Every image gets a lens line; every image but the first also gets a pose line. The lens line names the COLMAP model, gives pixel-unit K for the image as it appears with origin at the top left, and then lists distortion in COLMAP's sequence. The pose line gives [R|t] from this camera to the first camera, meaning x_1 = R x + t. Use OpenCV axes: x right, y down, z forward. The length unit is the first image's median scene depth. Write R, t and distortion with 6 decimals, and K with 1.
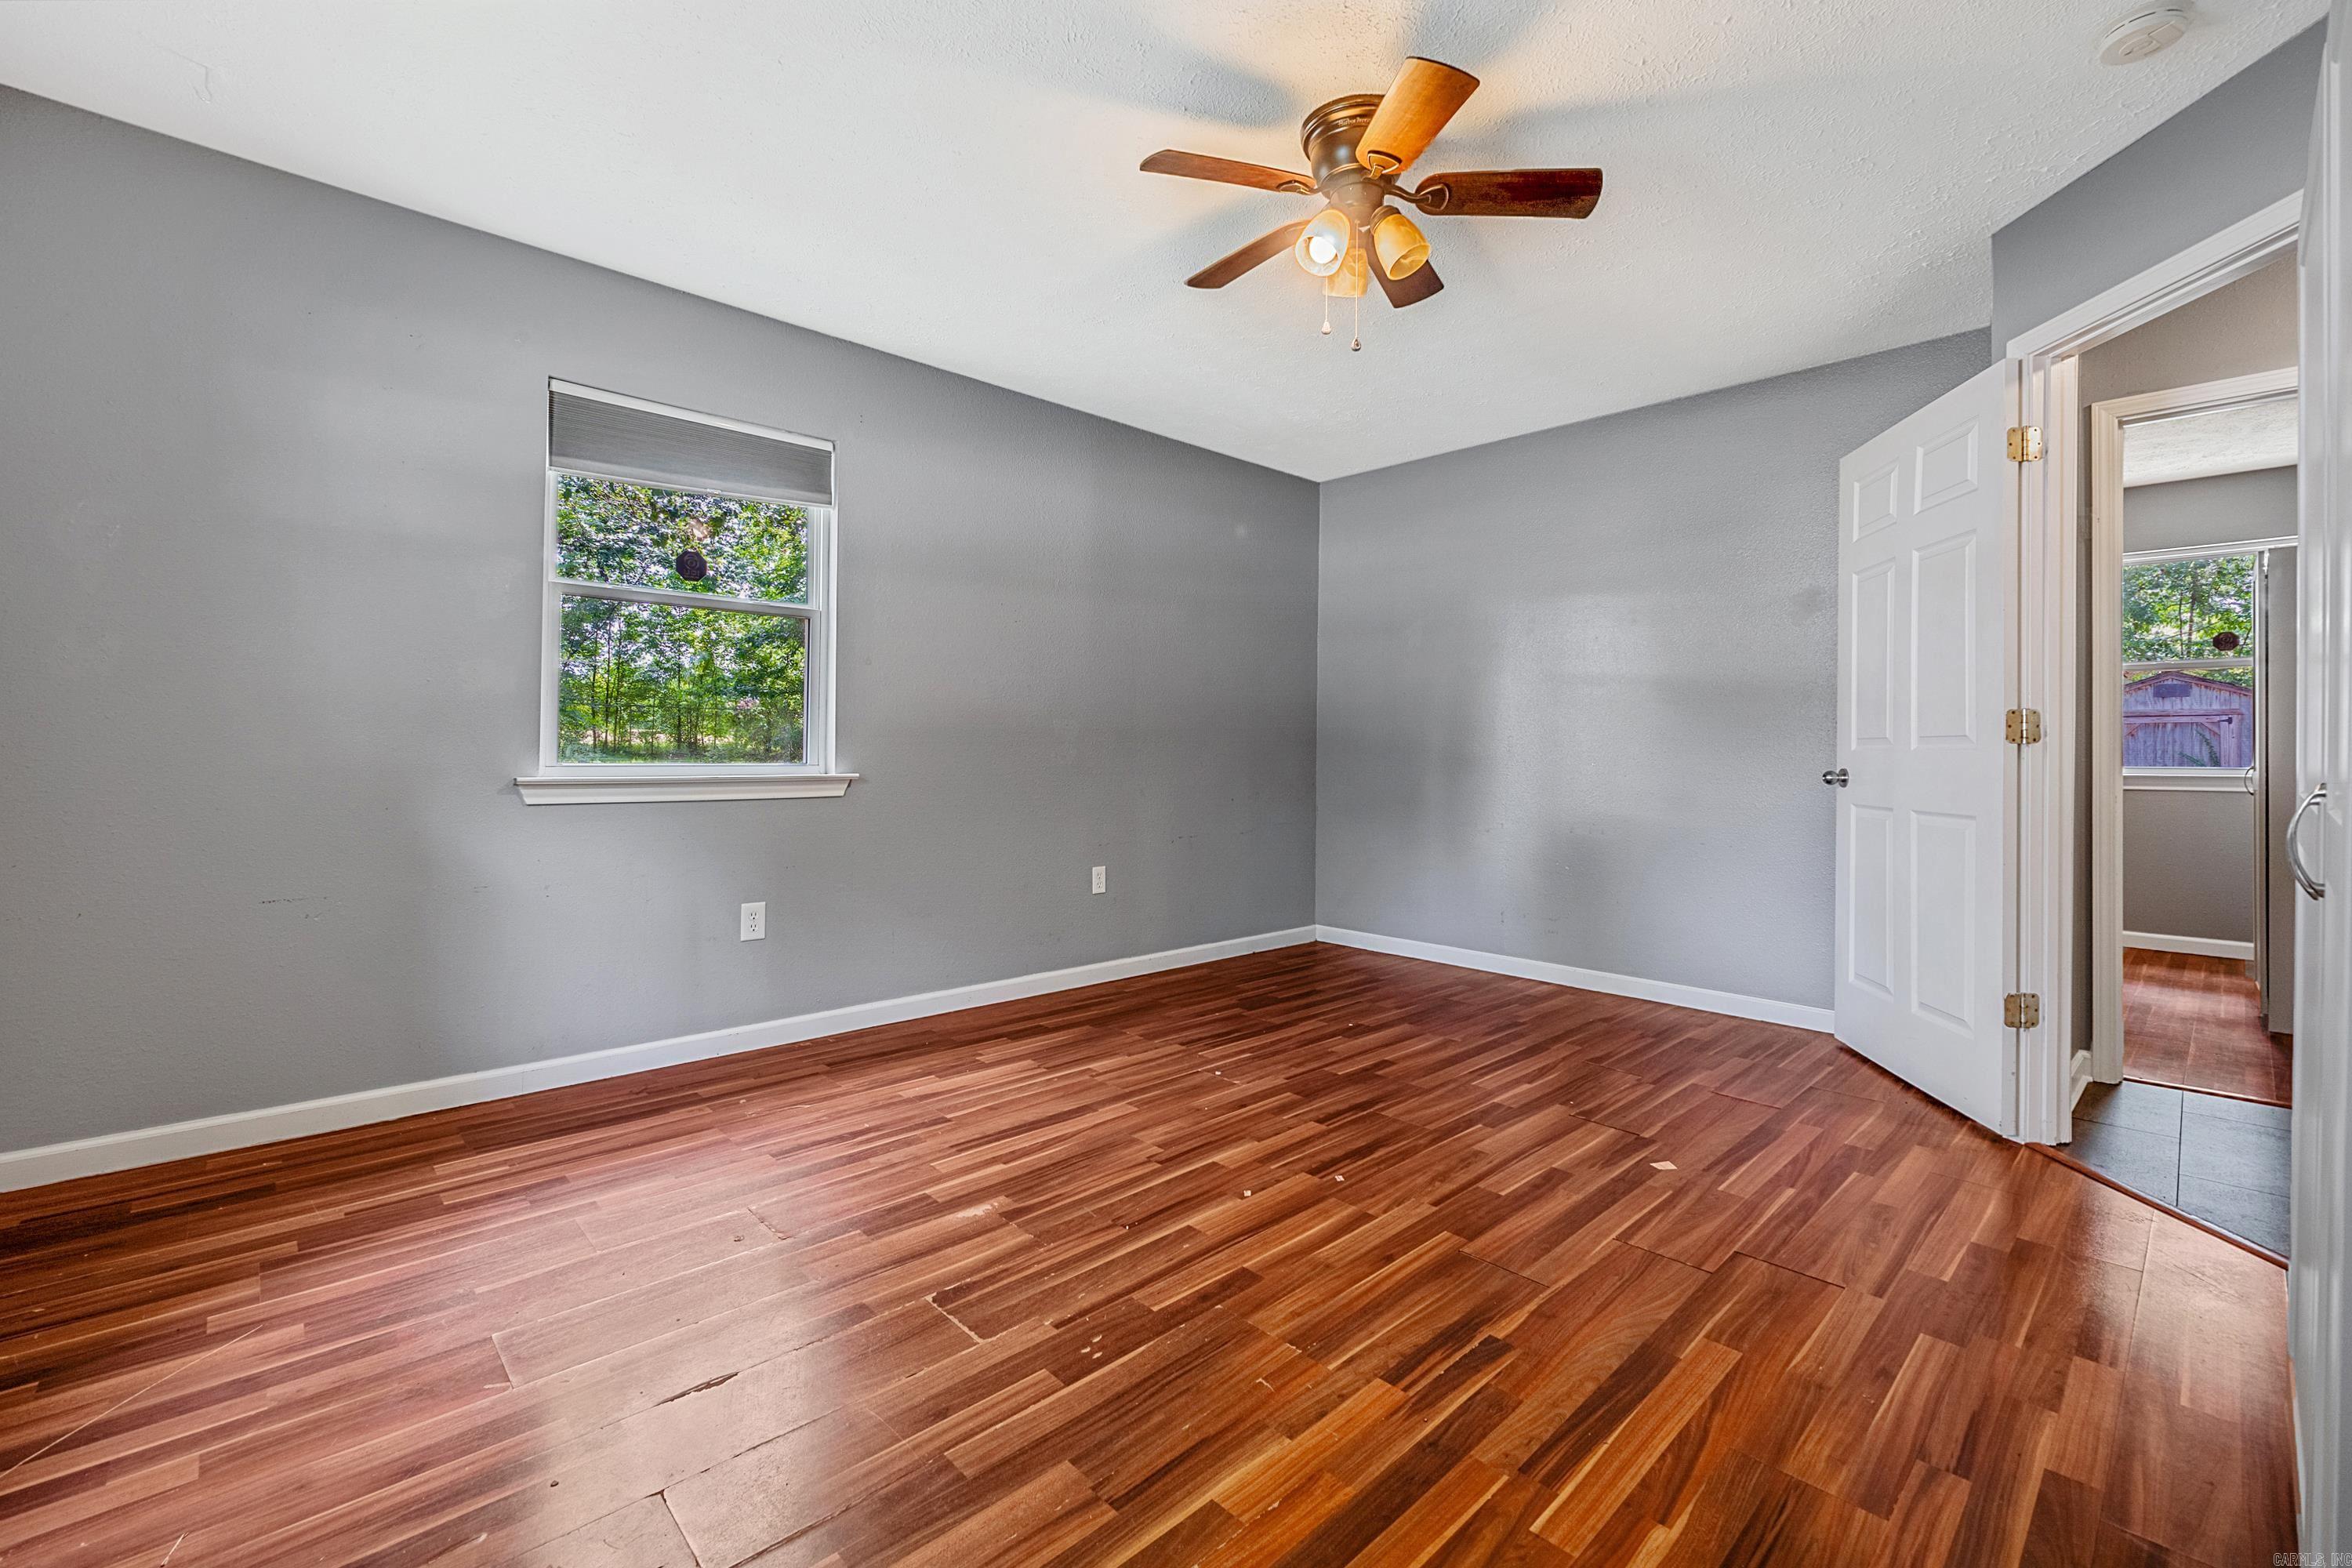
lens RADIAL K [[992.9, 0, 1162.3], [0, 992.9, 756.9], [0, 0, 1]] dist [-0.000835, -0.001109]
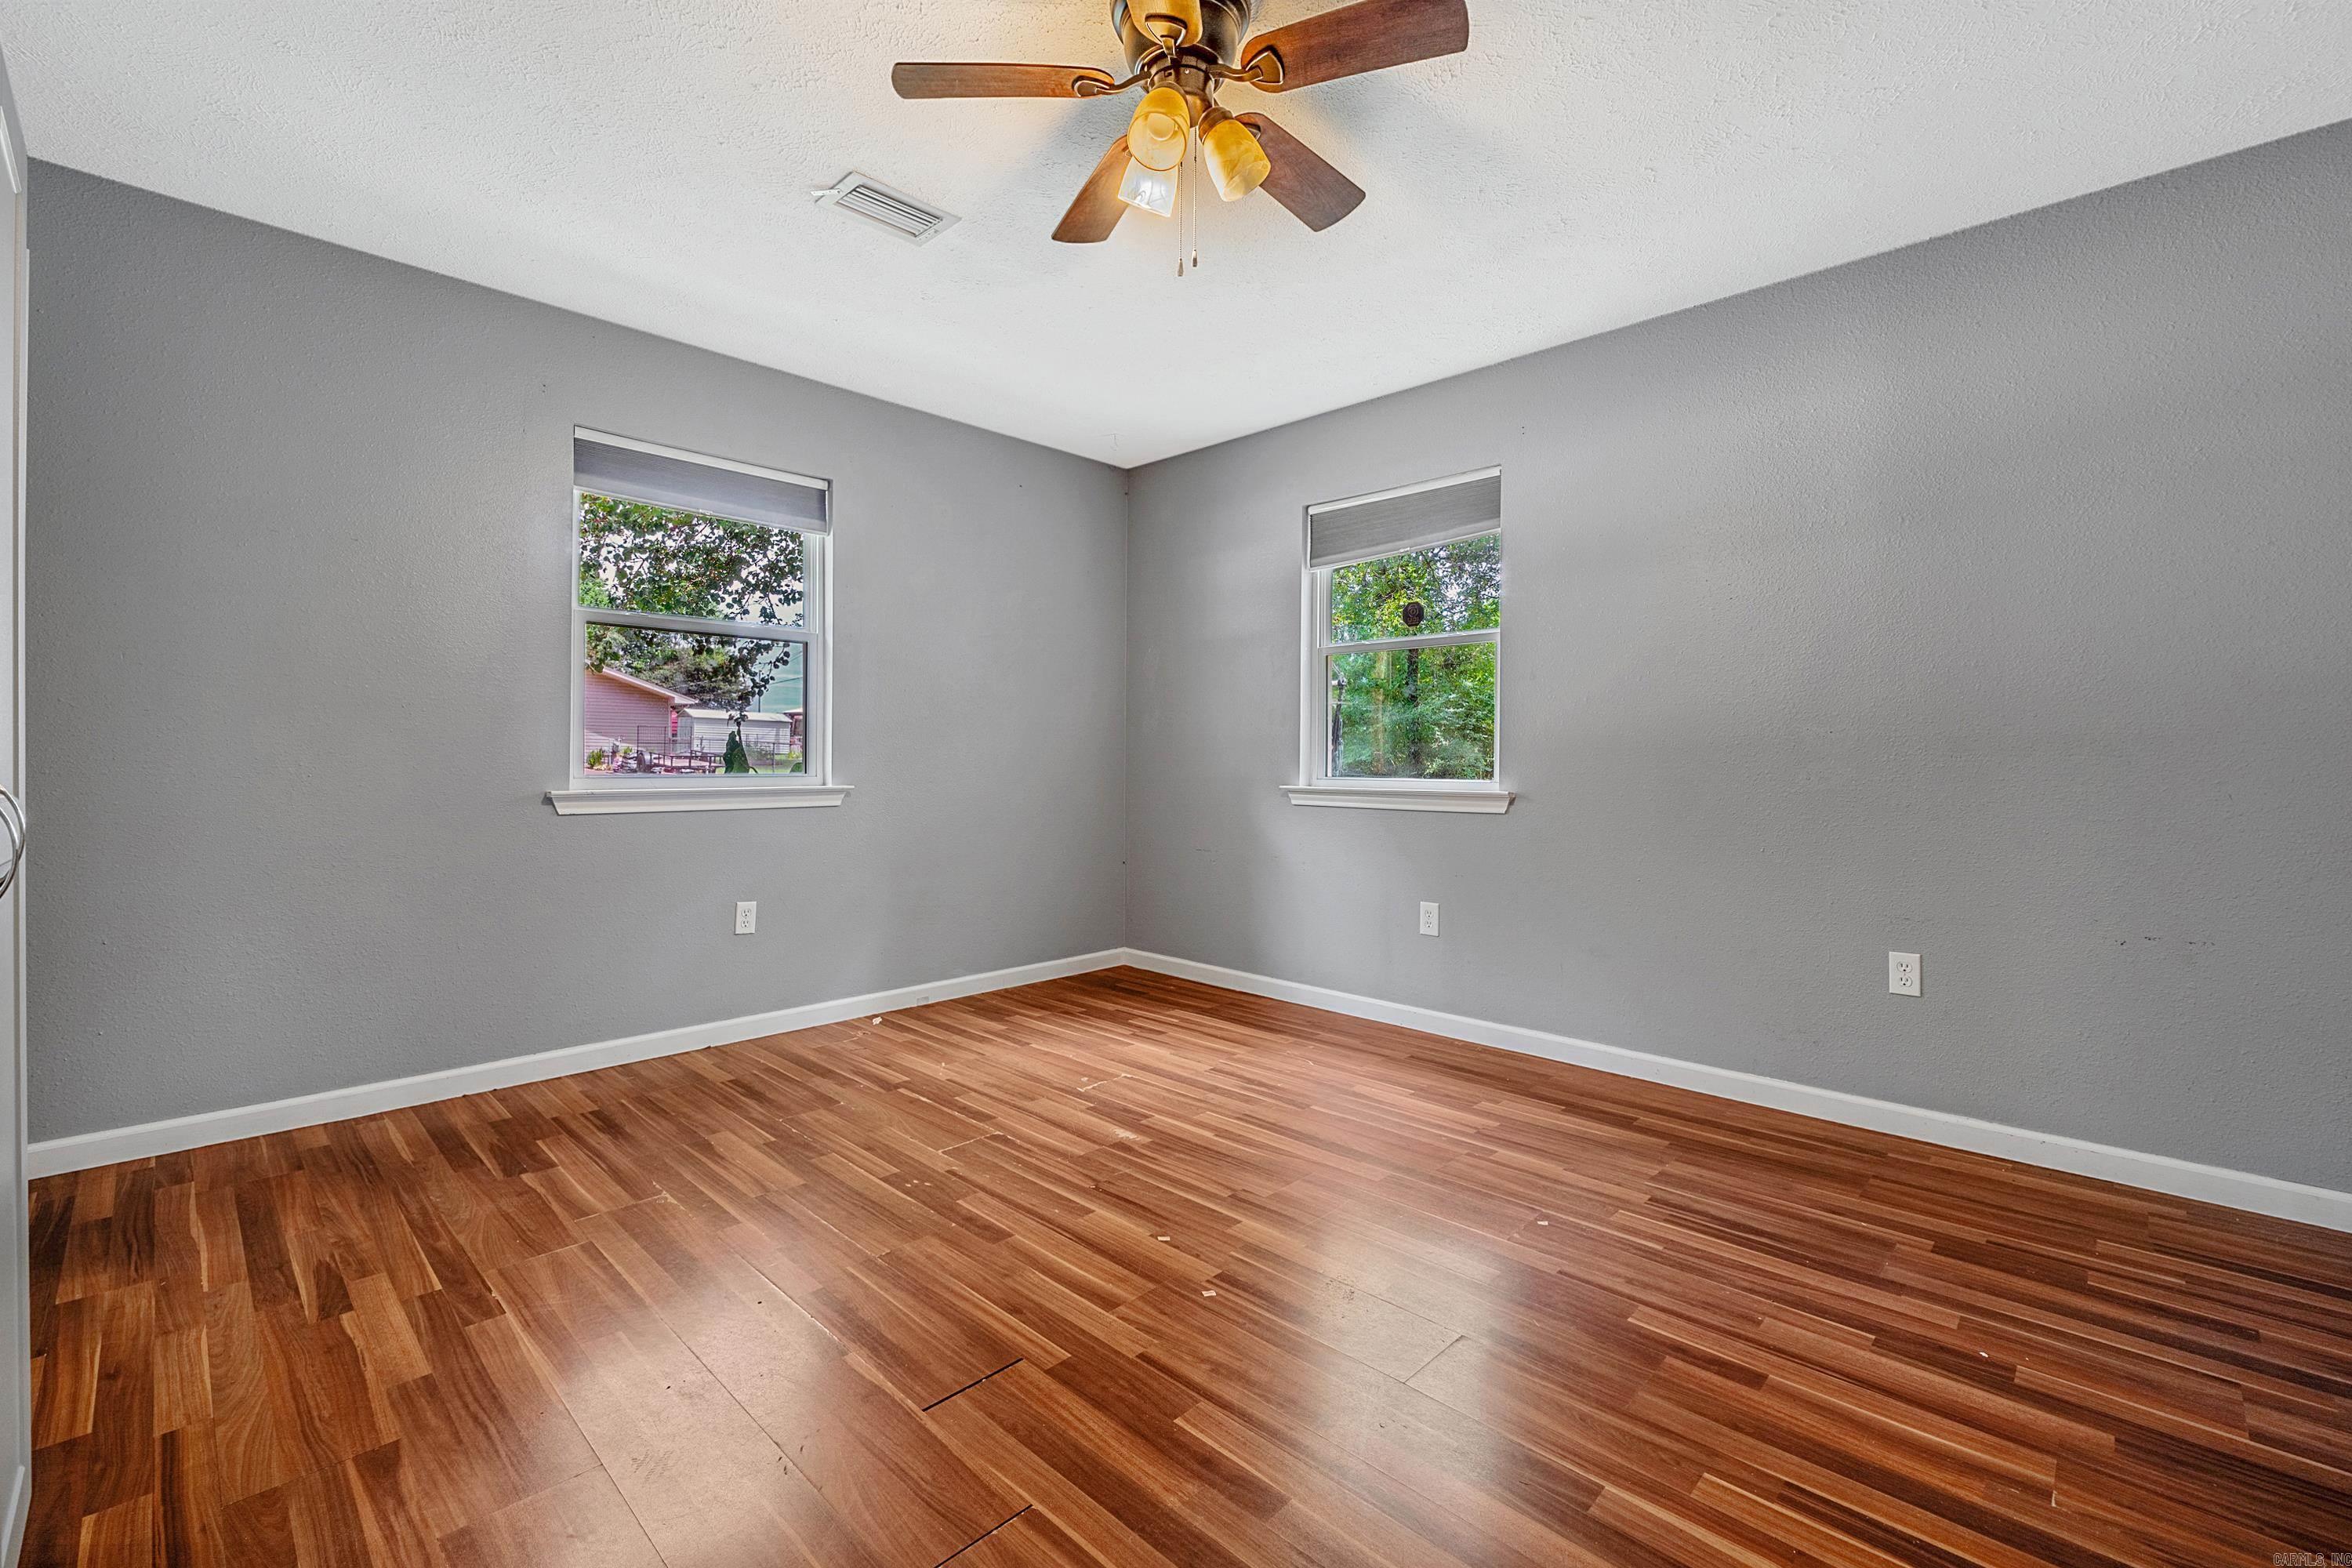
lens RADIAL K [[998.5, 0, 1202.0], [0, 998.5, 739.4], [0, 0, 1]] dist [-0.003248, -0.000892]
pose [[0.064176, -0.030412, -0.997475, 0.929374], [-0.016742, 0.999362, -0.031547, 0.004291], [0.997798, 0.018724, 0.063626, 0.875015]]
